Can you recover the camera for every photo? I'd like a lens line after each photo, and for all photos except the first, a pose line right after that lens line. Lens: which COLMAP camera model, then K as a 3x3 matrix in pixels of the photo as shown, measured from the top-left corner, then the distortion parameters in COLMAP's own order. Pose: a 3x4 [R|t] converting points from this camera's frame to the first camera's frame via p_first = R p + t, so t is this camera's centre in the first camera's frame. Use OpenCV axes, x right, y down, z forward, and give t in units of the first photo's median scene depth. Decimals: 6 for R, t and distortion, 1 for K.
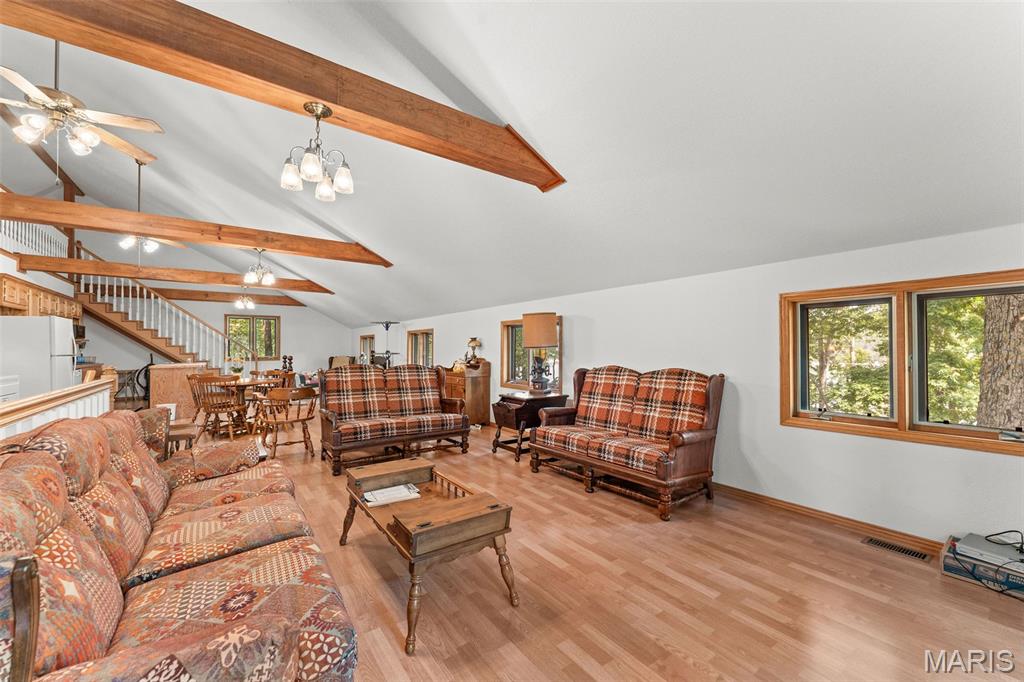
lens RADIAL K [[406.5, 0, 510.9], [0, 406.5, 344.5], [0, 0, 1]] dist [0.000445, -0.000043]
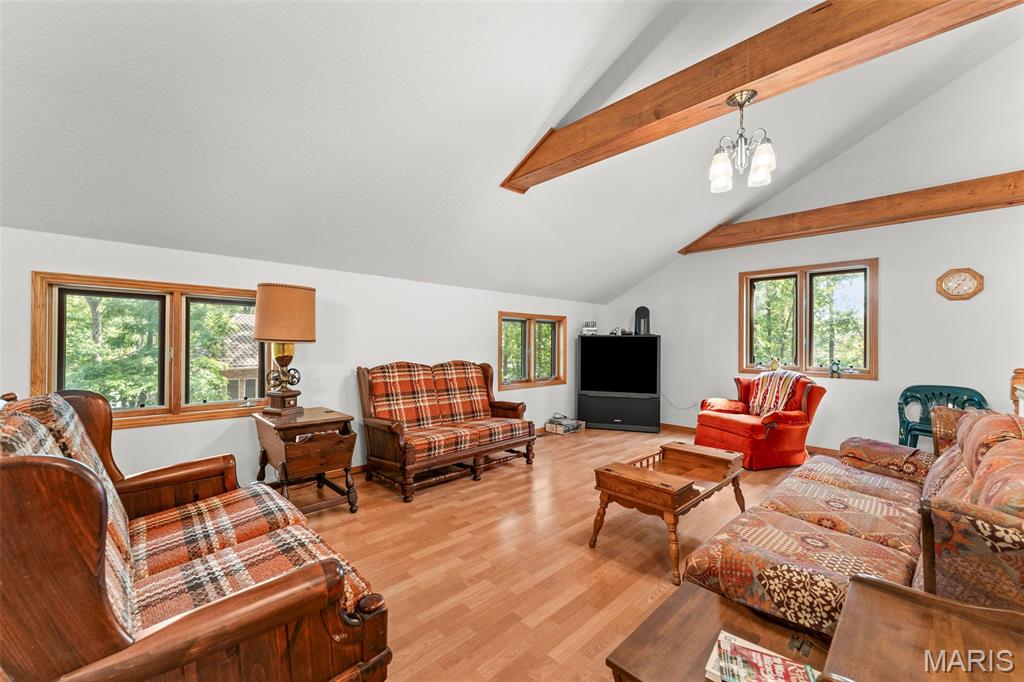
lens RADIAL K [[406.5, 0, 510.9], [0, 406.5, 344.5], [0, 0, 1]] dist [0.000445, -0.000043]
pose [[-0.152941, 0.003418, 0.988229, -0.836423], [-0.019063, 0.999798, -0.006408, 0.015764], [-0.988051, -0.019818, -0.152845, 1.045259]]
